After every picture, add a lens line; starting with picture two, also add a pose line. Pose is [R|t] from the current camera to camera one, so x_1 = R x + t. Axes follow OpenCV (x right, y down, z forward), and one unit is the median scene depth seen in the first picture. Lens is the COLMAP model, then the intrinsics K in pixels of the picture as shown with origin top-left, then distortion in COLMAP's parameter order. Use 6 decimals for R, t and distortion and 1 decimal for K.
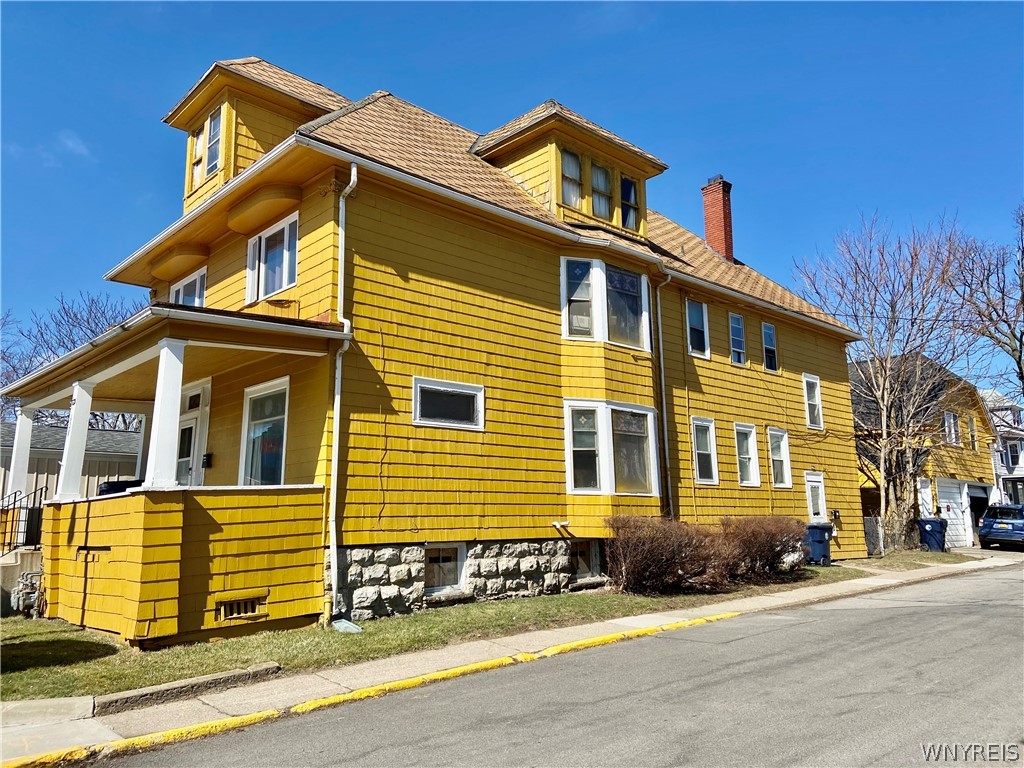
lens RADIAL K [[762.8, 0, 512.0], [0, 762.8, 384.0], [0, 0, 1]] dist [0.118899, 0.000505]
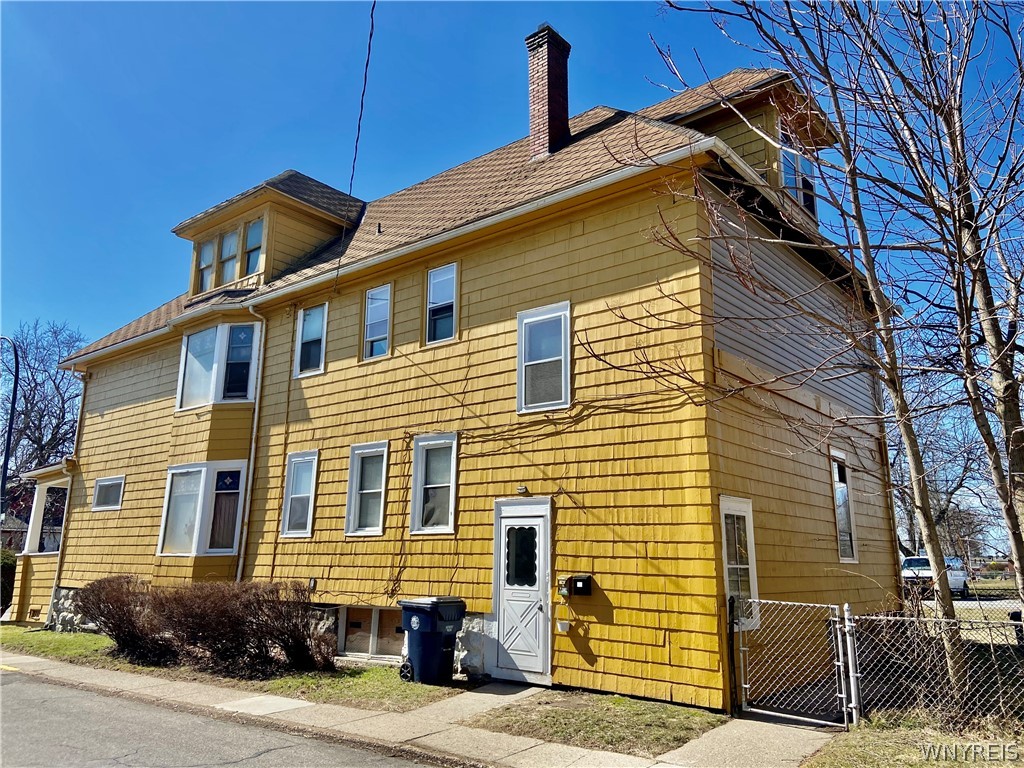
lens RADIAL K [[762.8, 0, 512.0], [0, 762.8, 384.0], [0, 0, 1]] dist [0.118899, 0.000505]
pose [[0.130978, -0.198112, -0.971389, 1.048059], [0.167417, 0.970178, -0.175291, 0.149231], [0.977147, -0.139667, 0.160239, 1.079321]]
